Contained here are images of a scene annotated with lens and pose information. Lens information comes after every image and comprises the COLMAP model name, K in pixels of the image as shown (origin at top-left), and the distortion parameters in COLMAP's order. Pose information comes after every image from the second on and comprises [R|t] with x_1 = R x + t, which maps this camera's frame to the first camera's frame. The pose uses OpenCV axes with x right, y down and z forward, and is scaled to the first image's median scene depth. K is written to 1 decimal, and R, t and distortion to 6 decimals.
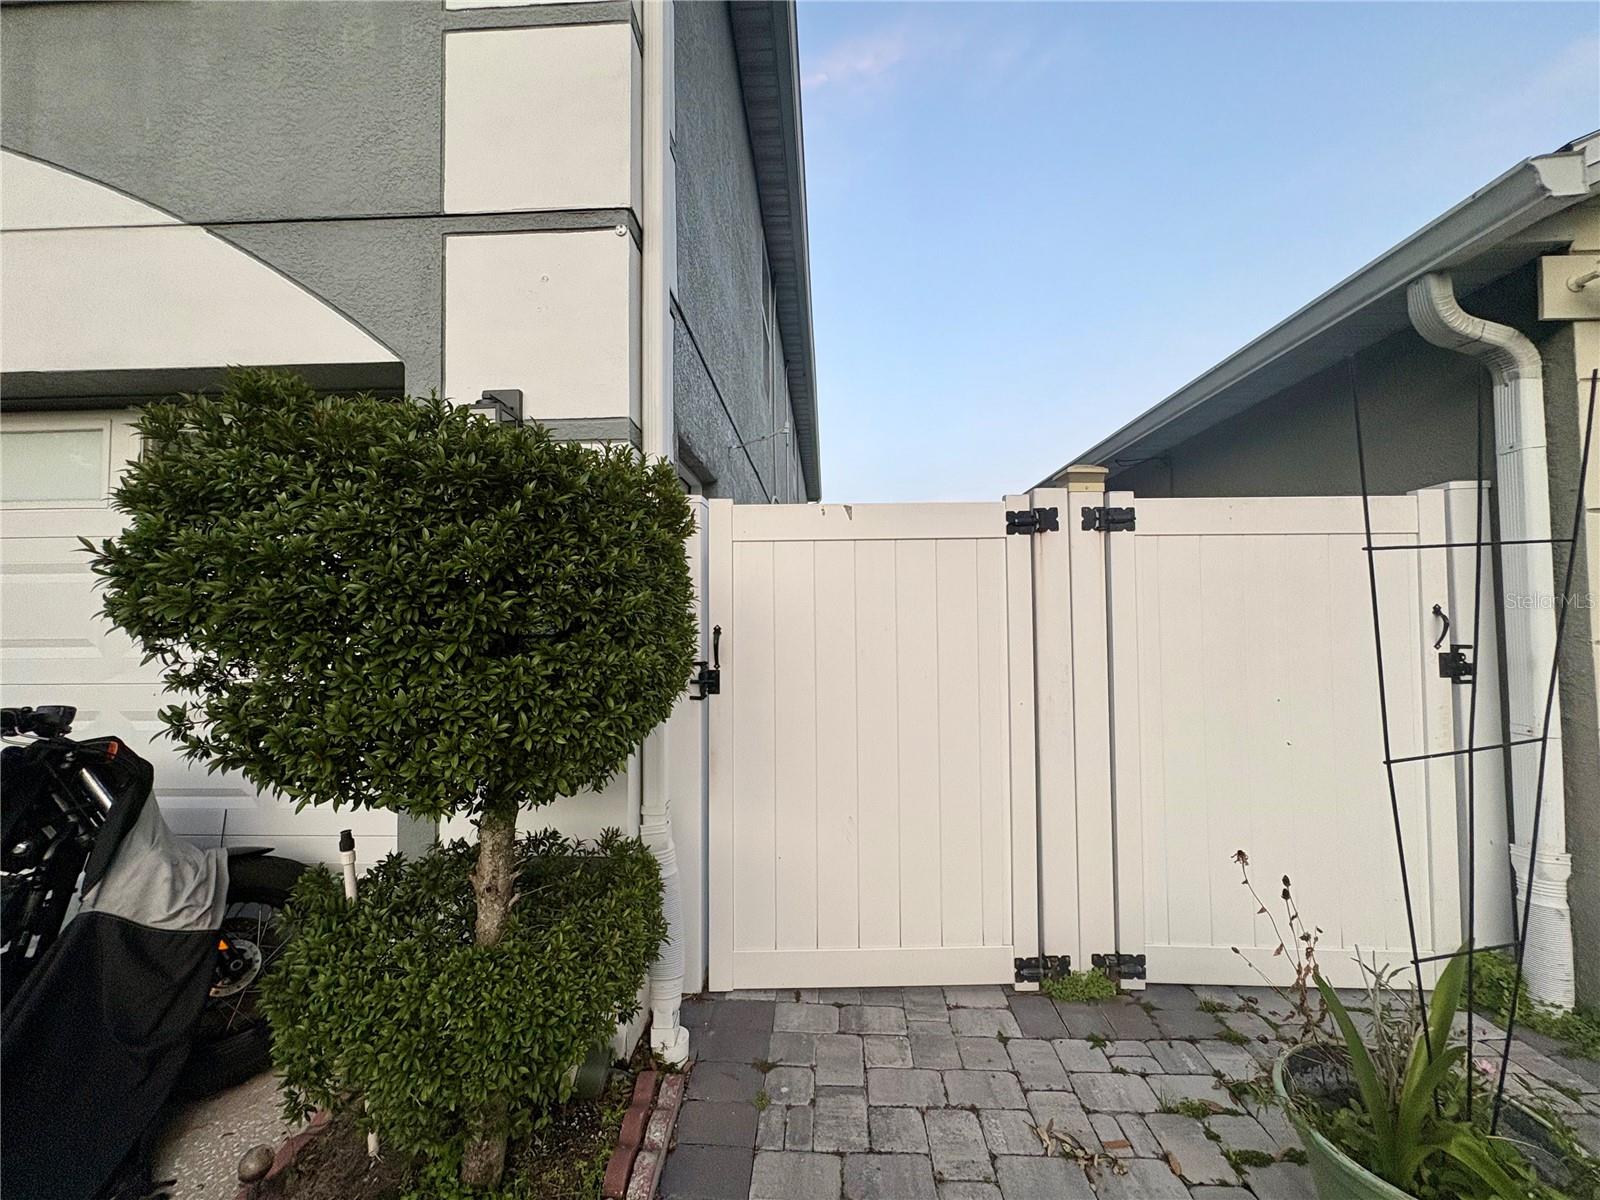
lens RADIAL K [[633.4, 0, 798.6], [0, 633.4, 598.0], [0, 0, 1]] dist [0.000122, 0.000407]
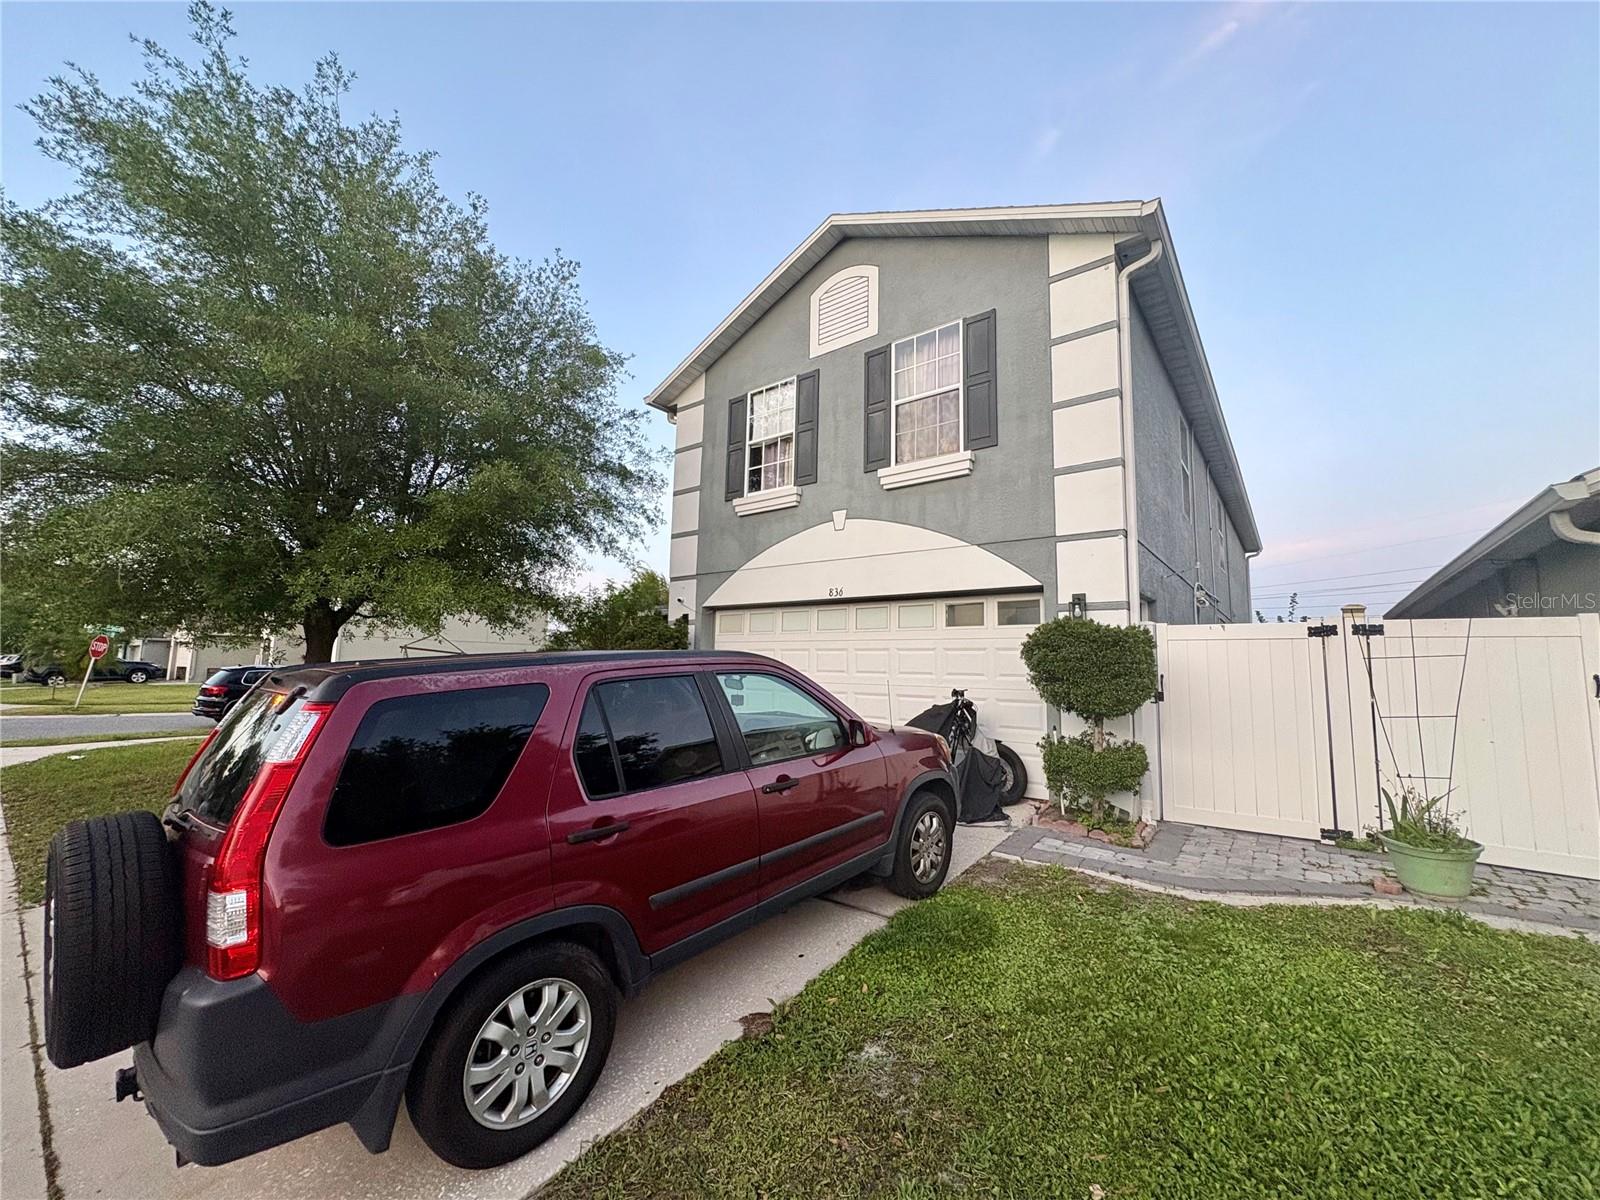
lens RADIAL K [[633.4, 0, 798.6], [0, 633.4, 598.0], [0, 0, 1]] dist [0.000122, 0.000407]
pose [[0.813141, -0.038430, -0.580797, 0.196147], [-0.002709, 0.997557, -0.069799, -0.089033], [0.582061, 0.058329, 0.811050, -2.169120]]
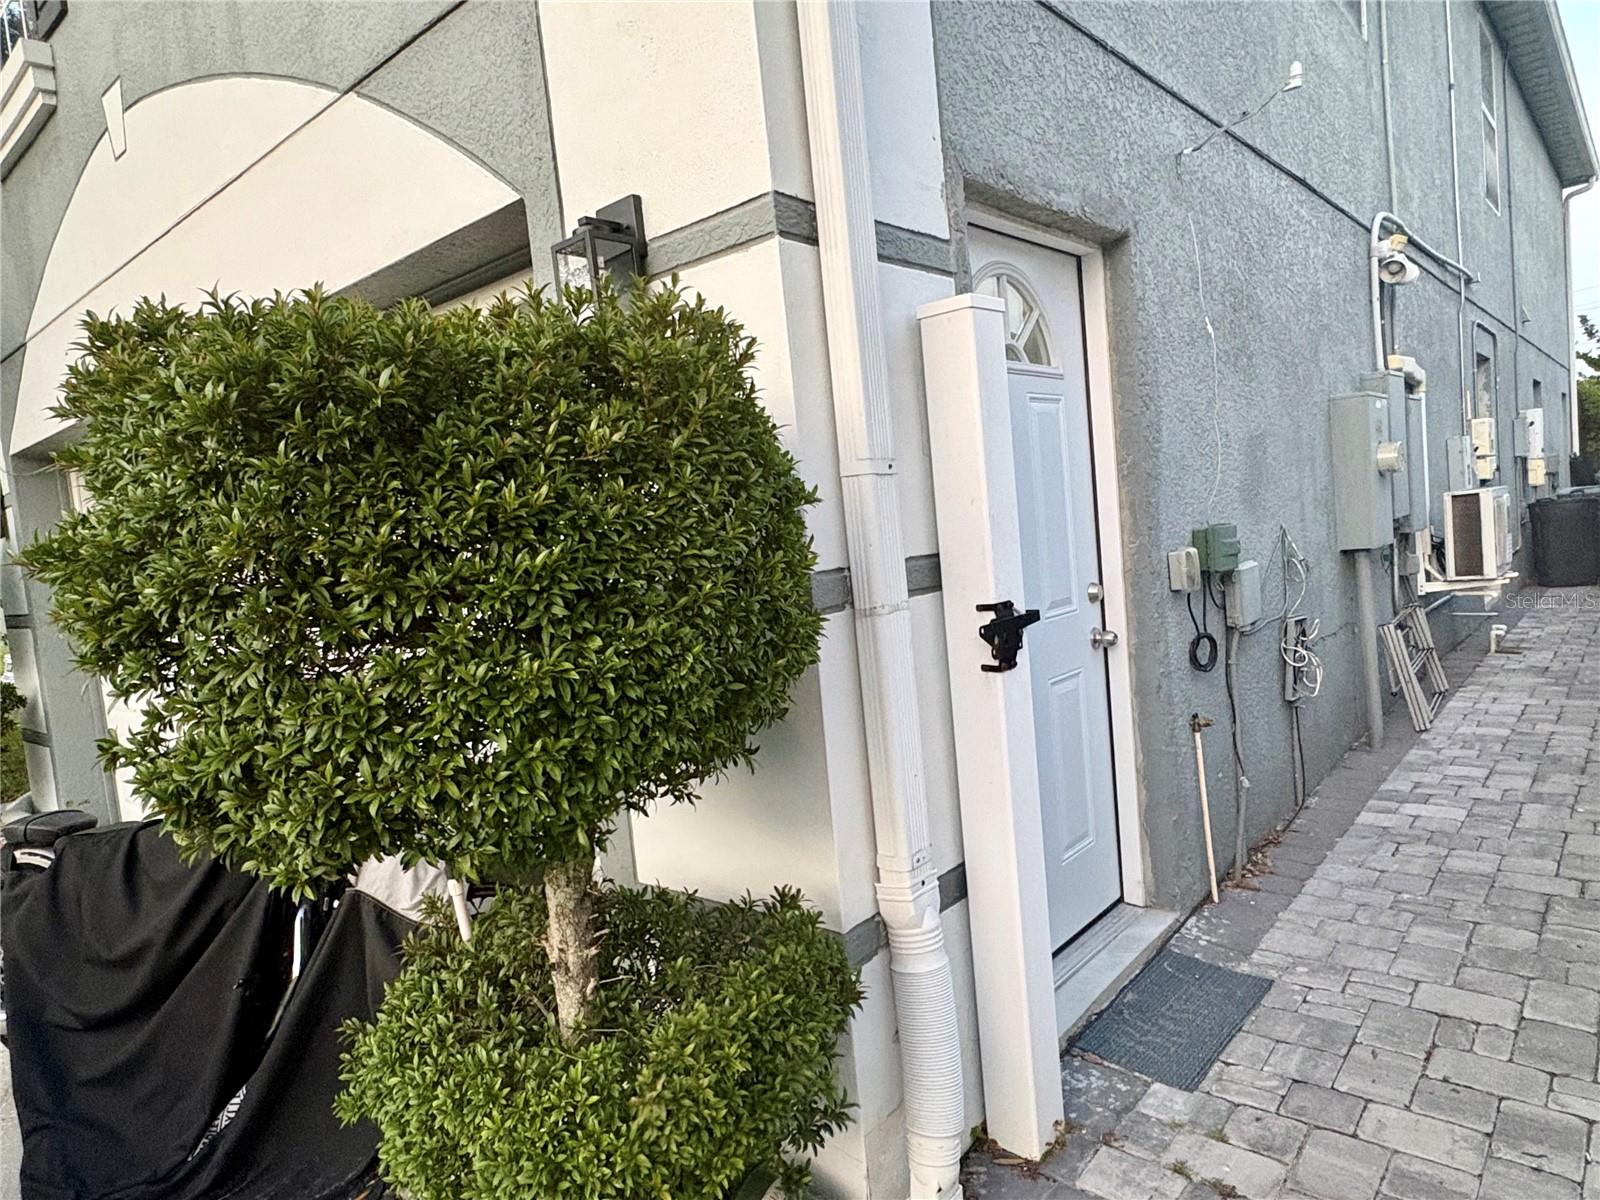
lens RADIAL K [[1002.5, 0, 800.0], [0, 1002.5, 600.0], [0, 0, 1]] dist [-0.004366, -0.001162]
pose [[0.780891, -0.019940, -0.624348, 0.296110], [0.117062, 0.986454, 0.114908, -0.025383], [0.613600, -0.162819, 0.772648, 0.261322]]
